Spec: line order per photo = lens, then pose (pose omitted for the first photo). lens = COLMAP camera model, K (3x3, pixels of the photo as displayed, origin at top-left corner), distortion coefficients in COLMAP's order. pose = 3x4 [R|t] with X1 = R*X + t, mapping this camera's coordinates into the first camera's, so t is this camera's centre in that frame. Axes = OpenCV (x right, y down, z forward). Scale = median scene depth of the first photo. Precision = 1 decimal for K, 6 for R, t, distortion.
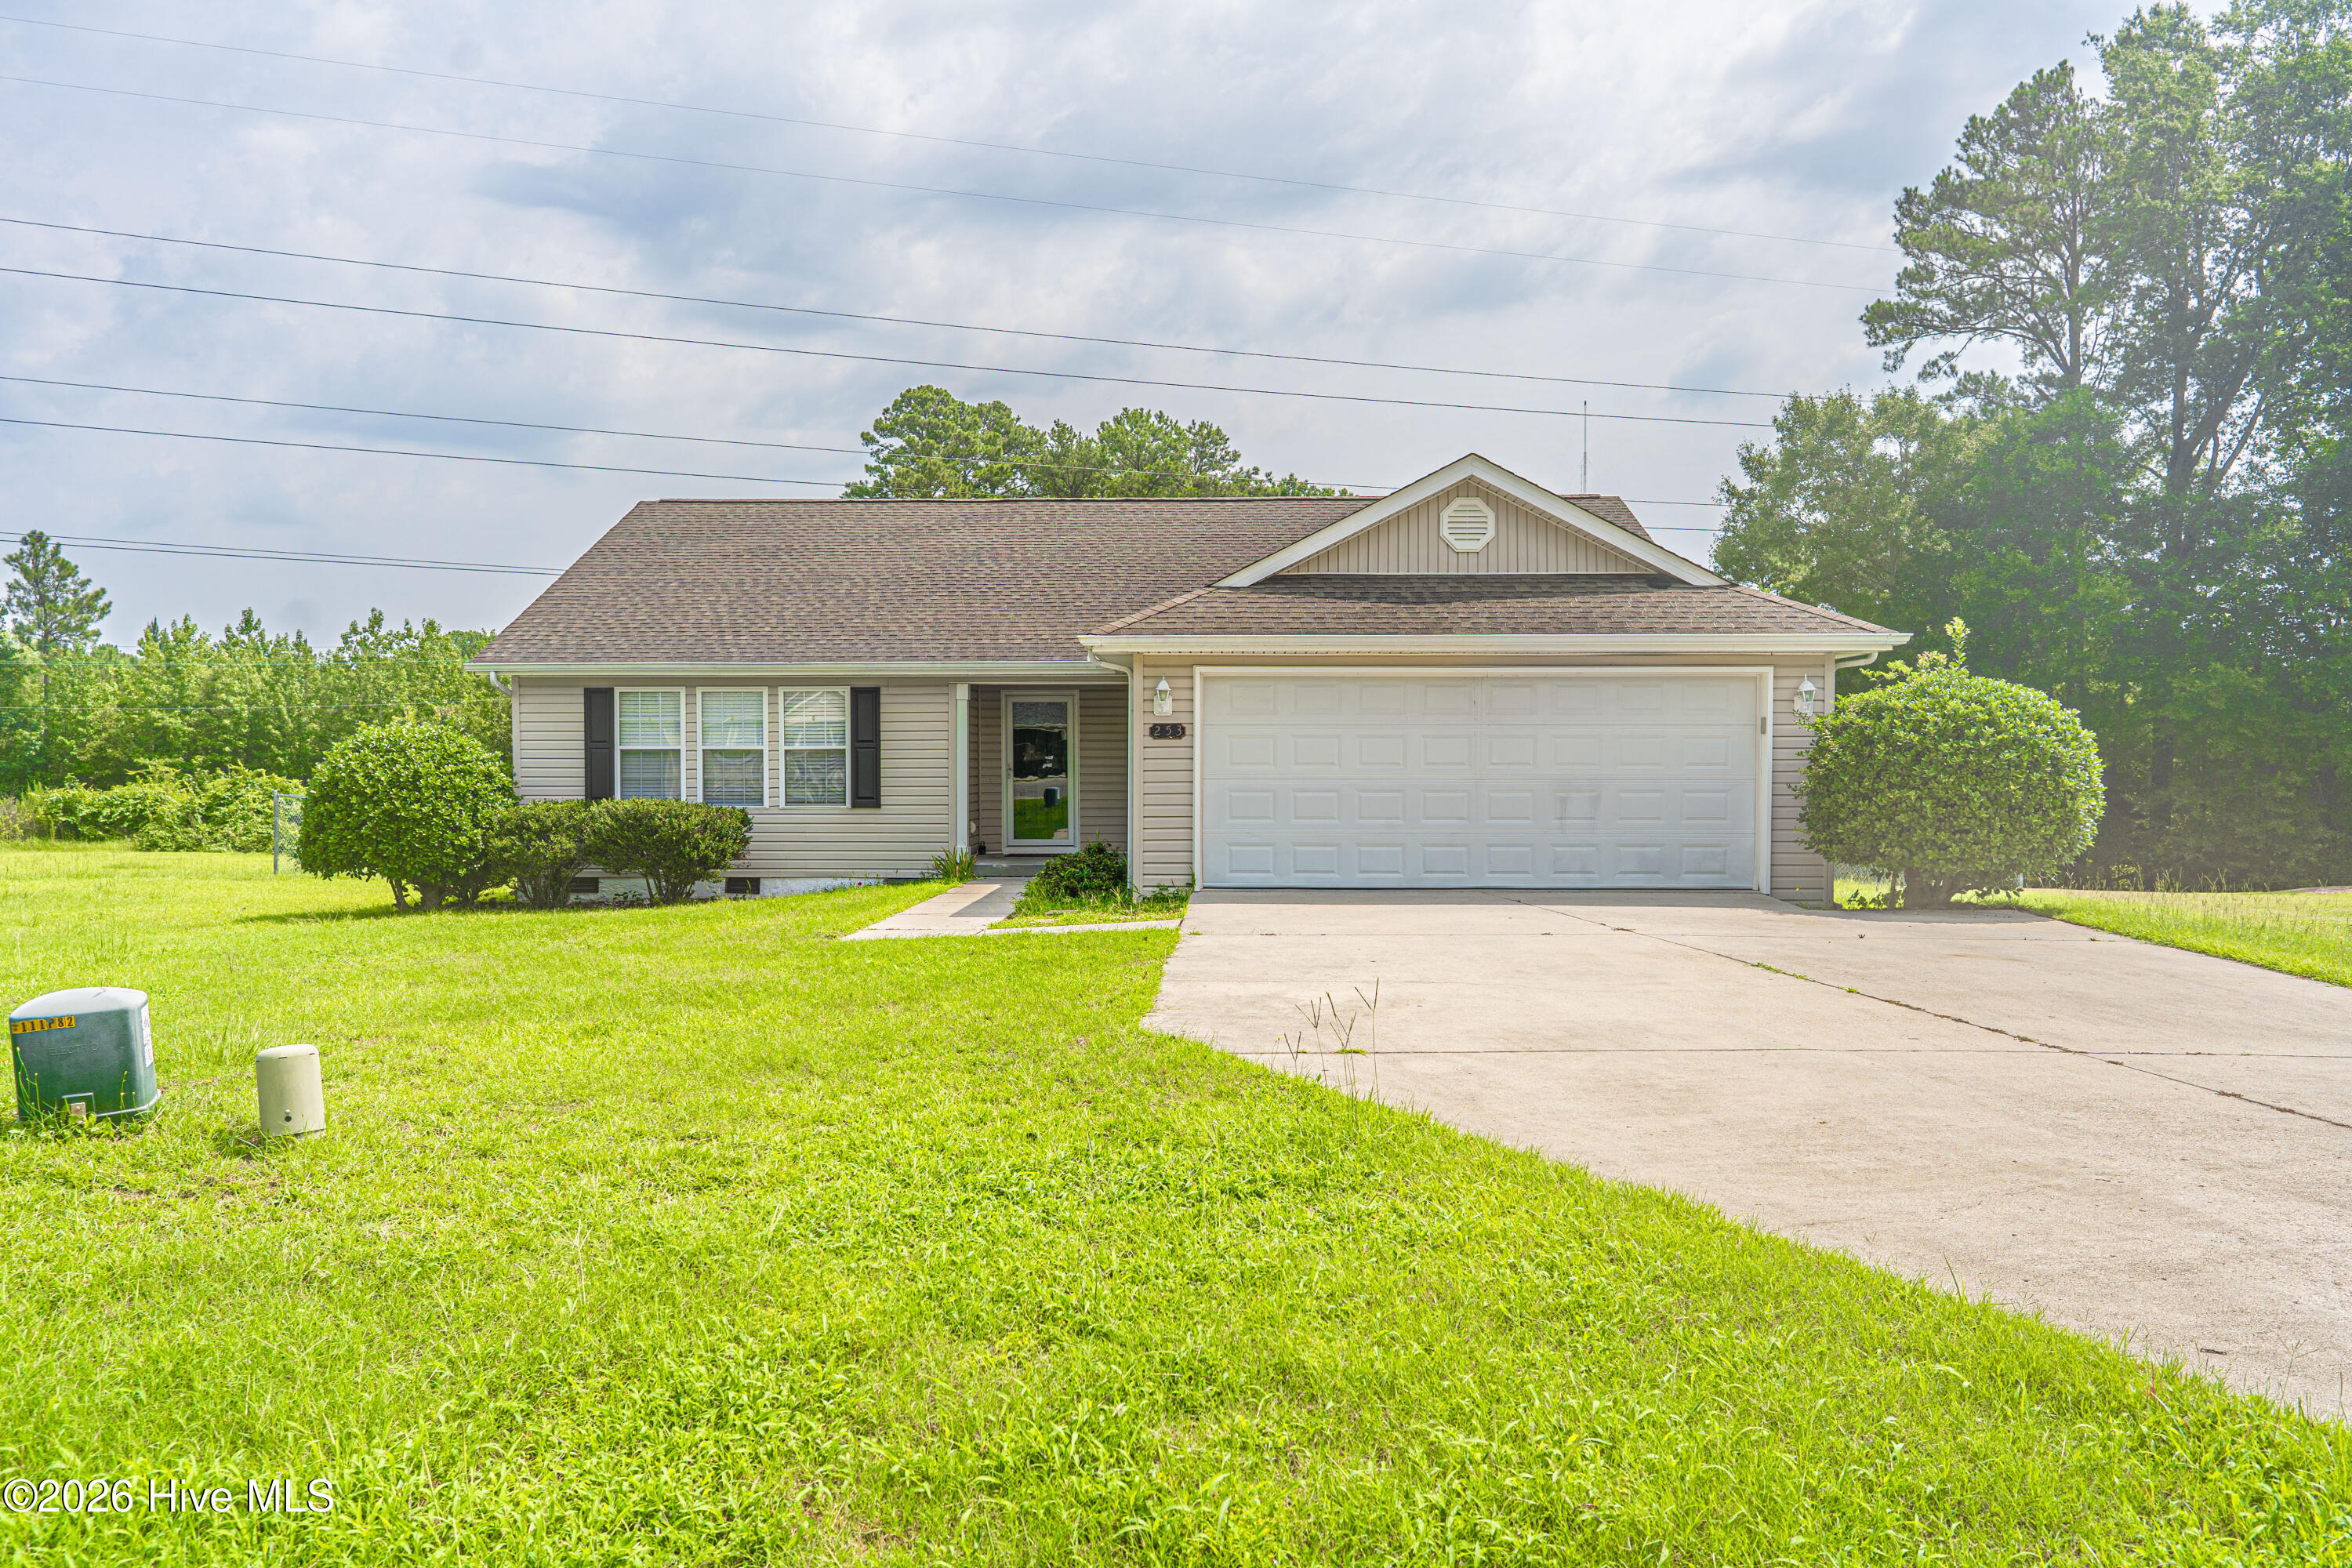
lens RADIAL K [[1613.5, 0, 1176.0], [0, 1613.5, 784.0], [0, 0, 1]] dist [0.000024, 0.002857]
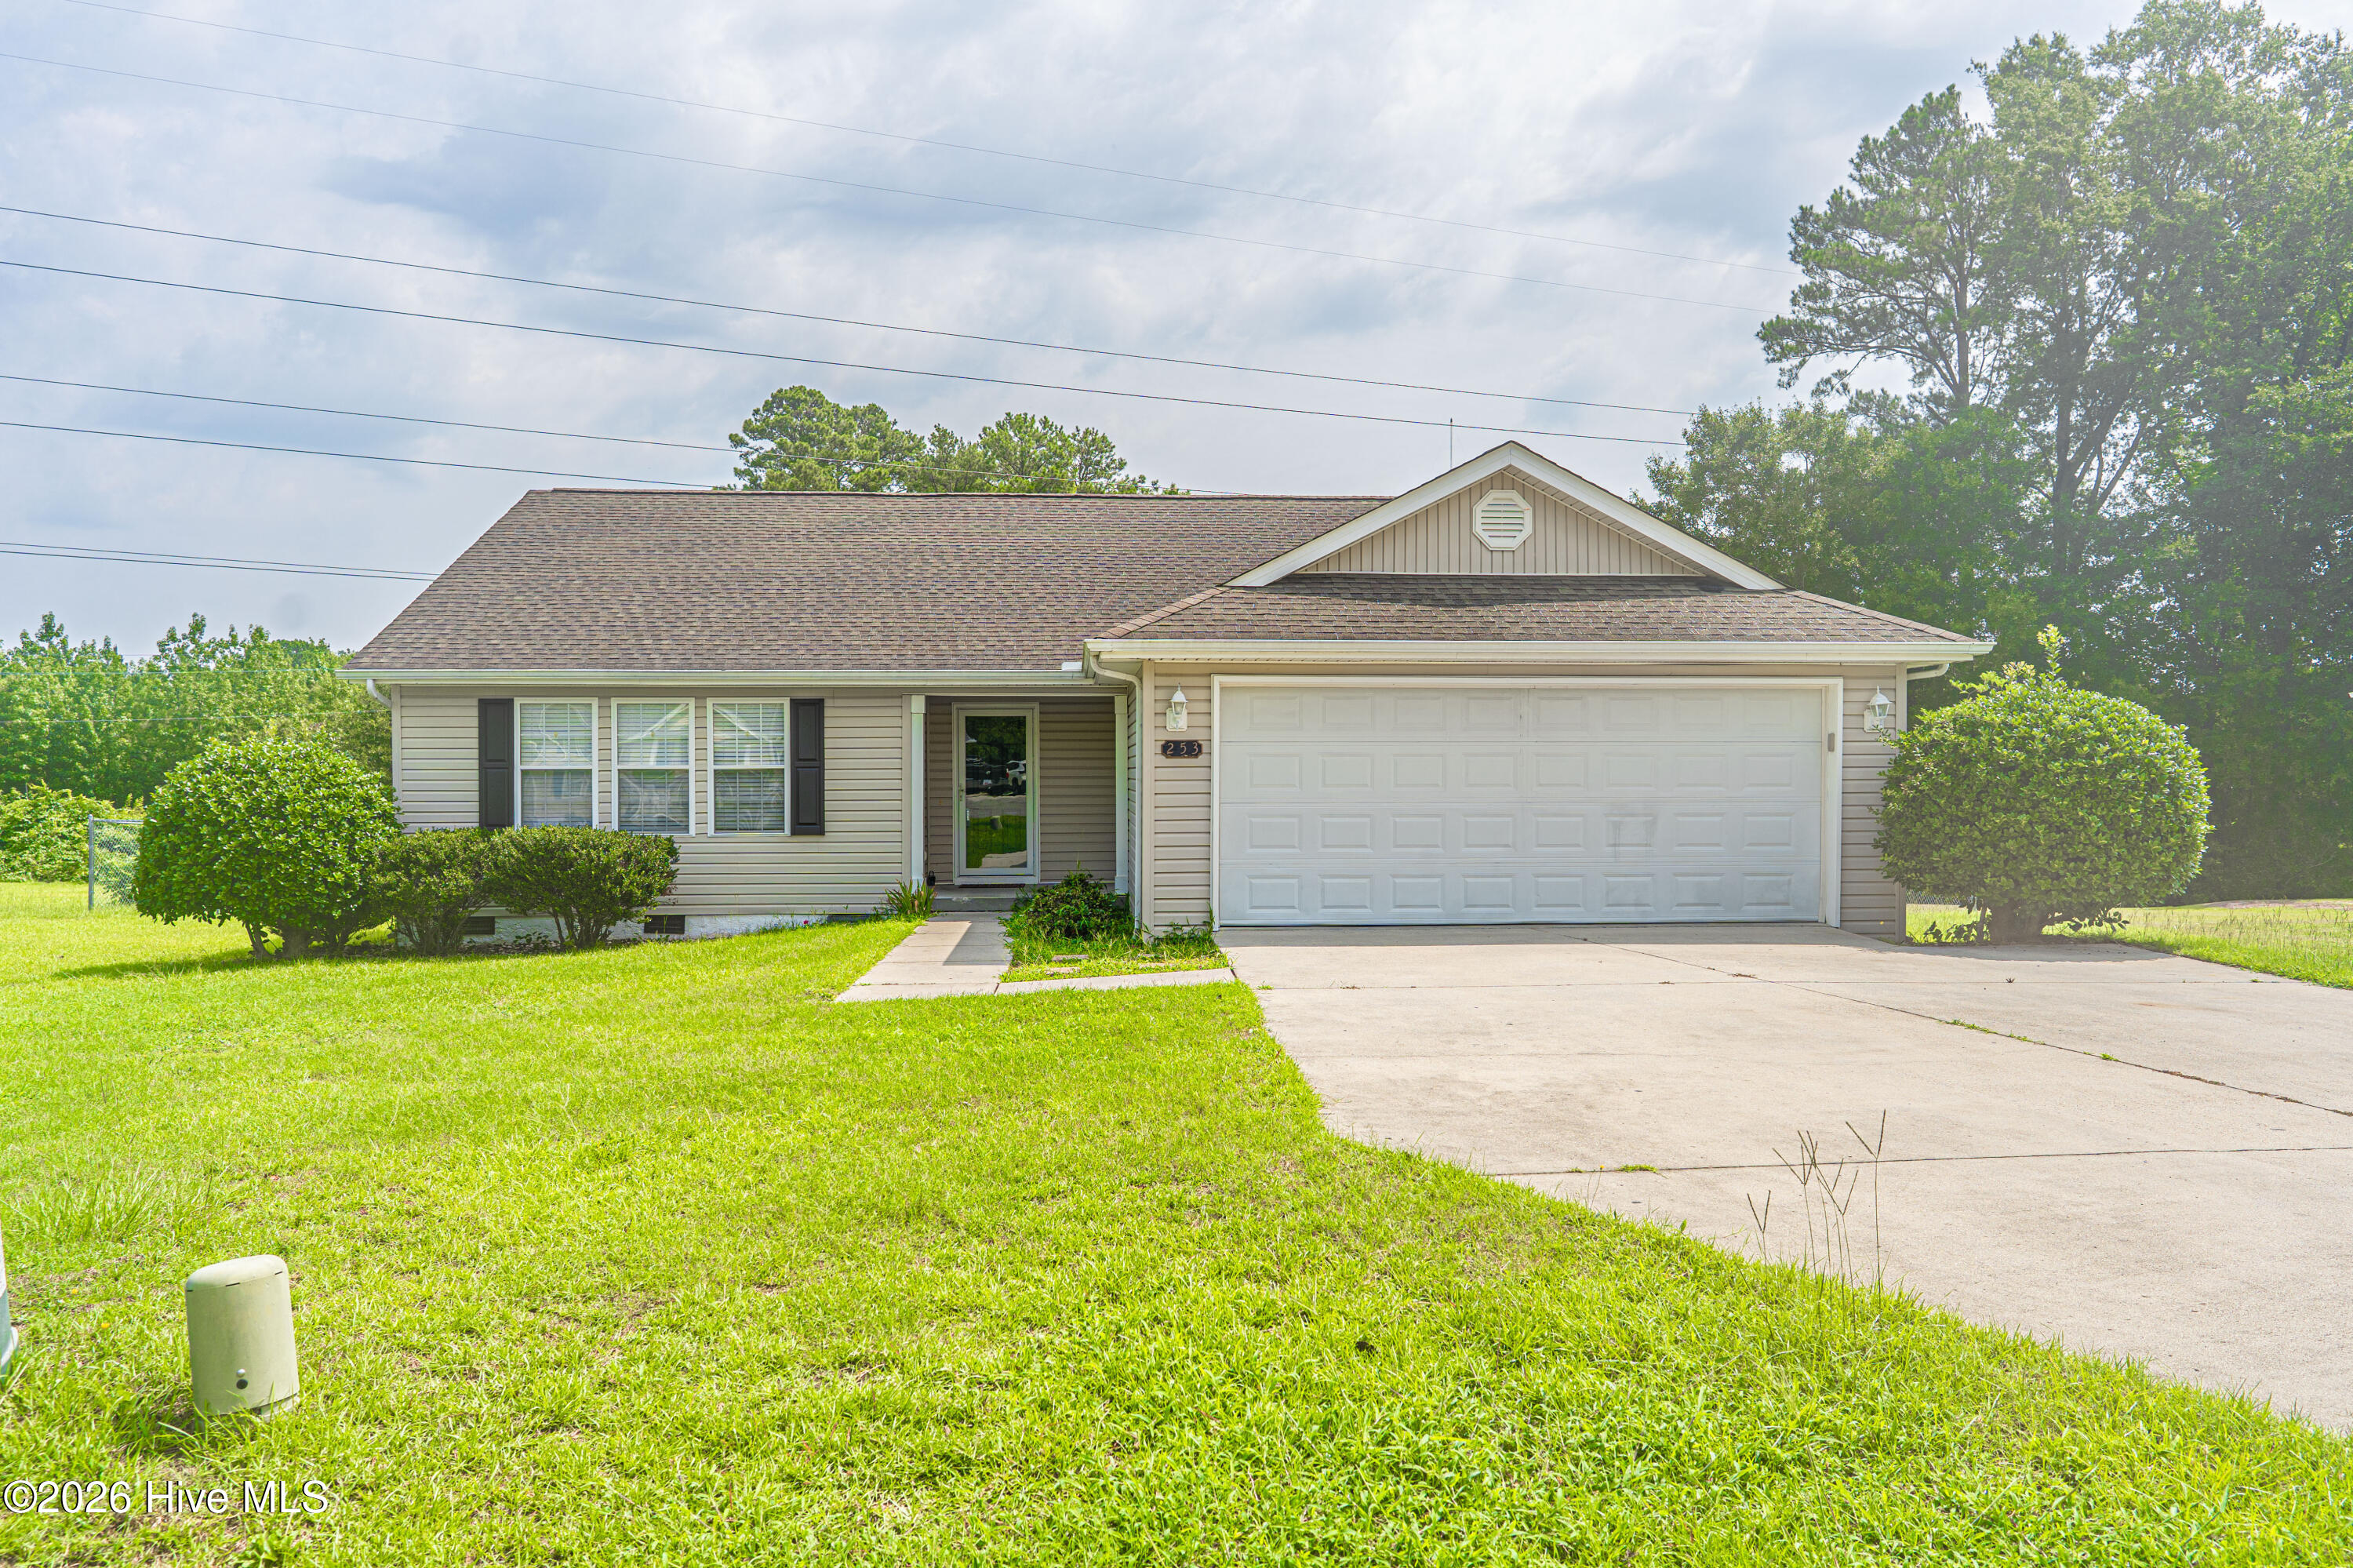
lens RADIAL K [[1614.2, 0, 1176.5], [0, 1614.2, 784.0], [0, 0, 1]] dist [0.000024, 0.002857]
pose [[0.995830, -0.002378, 0.091198, -0.071440], [0.003221, 0.999953, -0.009092, -0.004528], [-0.091172, 0.009348, 0.995791, 0.099893]]
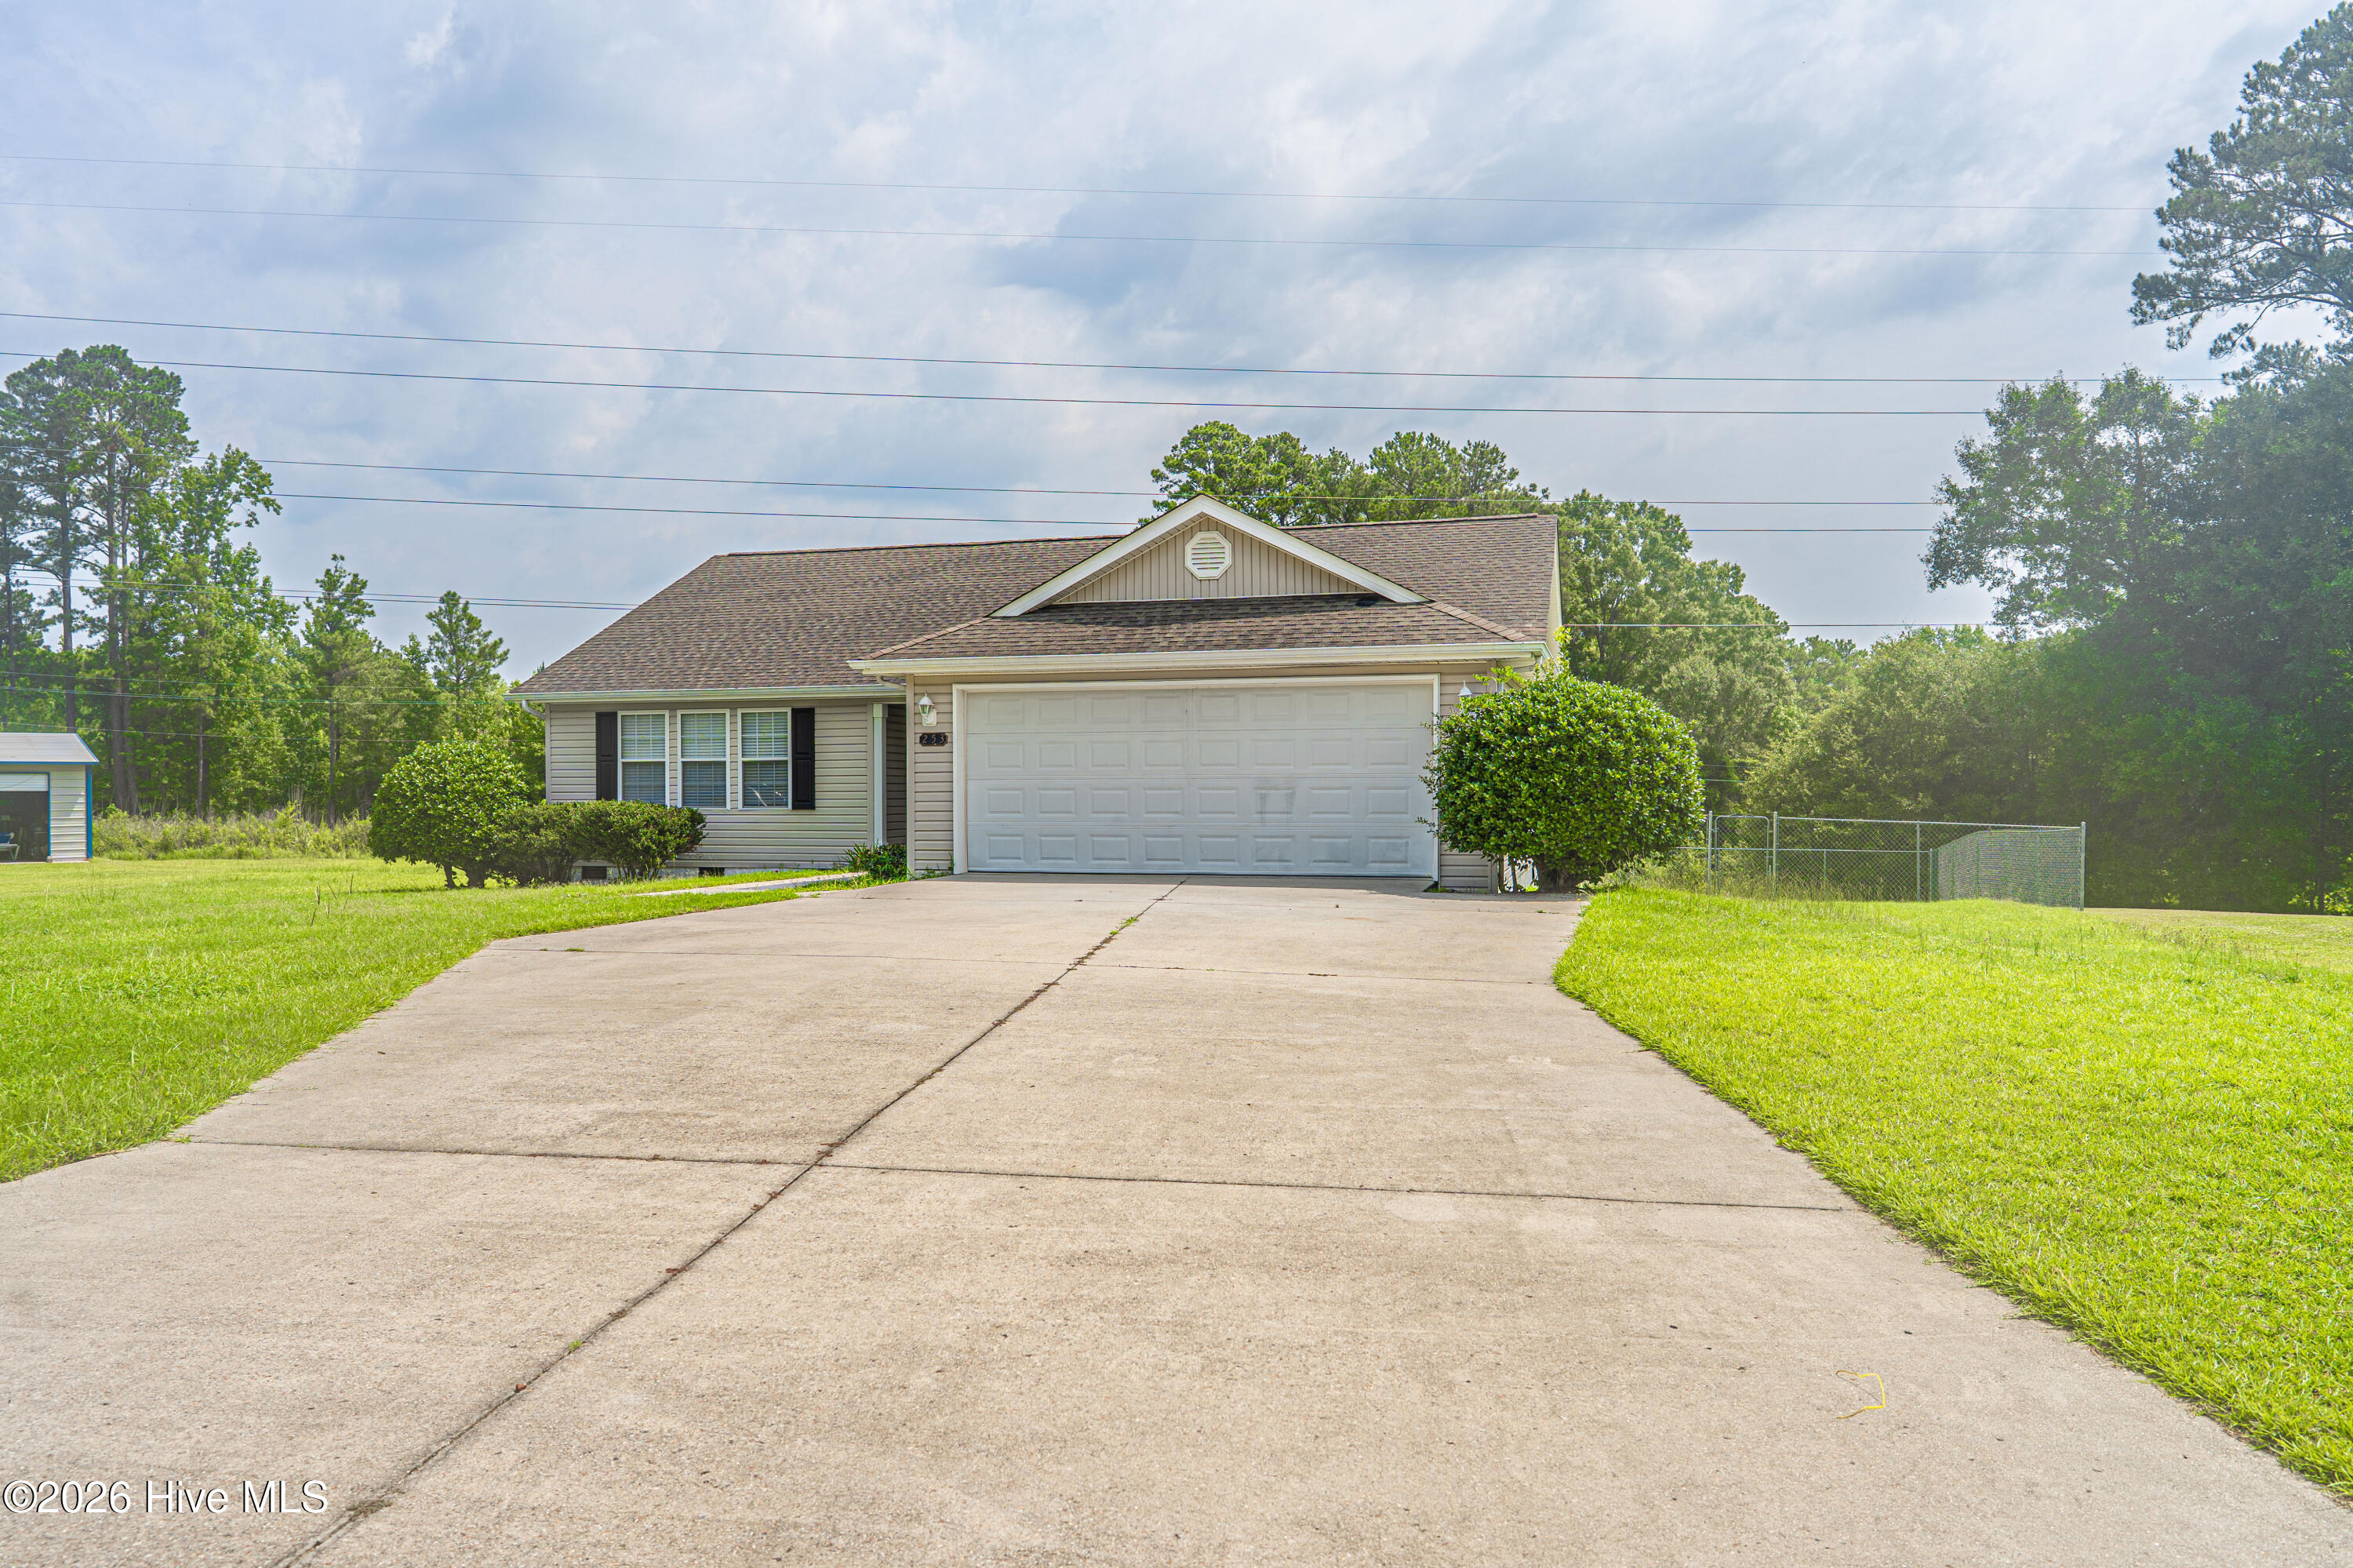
lens RADIAL K [[1666.3, 0, 1208.4], [0, 1666.3, 782.8], [0, 0, 1]] dist [-0.001020, 0.000242]
pose [[0.968098, -0.004588, -0.250530, 0.403341], [-0.000154, 0.999821, -0.018907, 0.018253], [0.250572, 0.018343, 0.967924, -0.112055]]
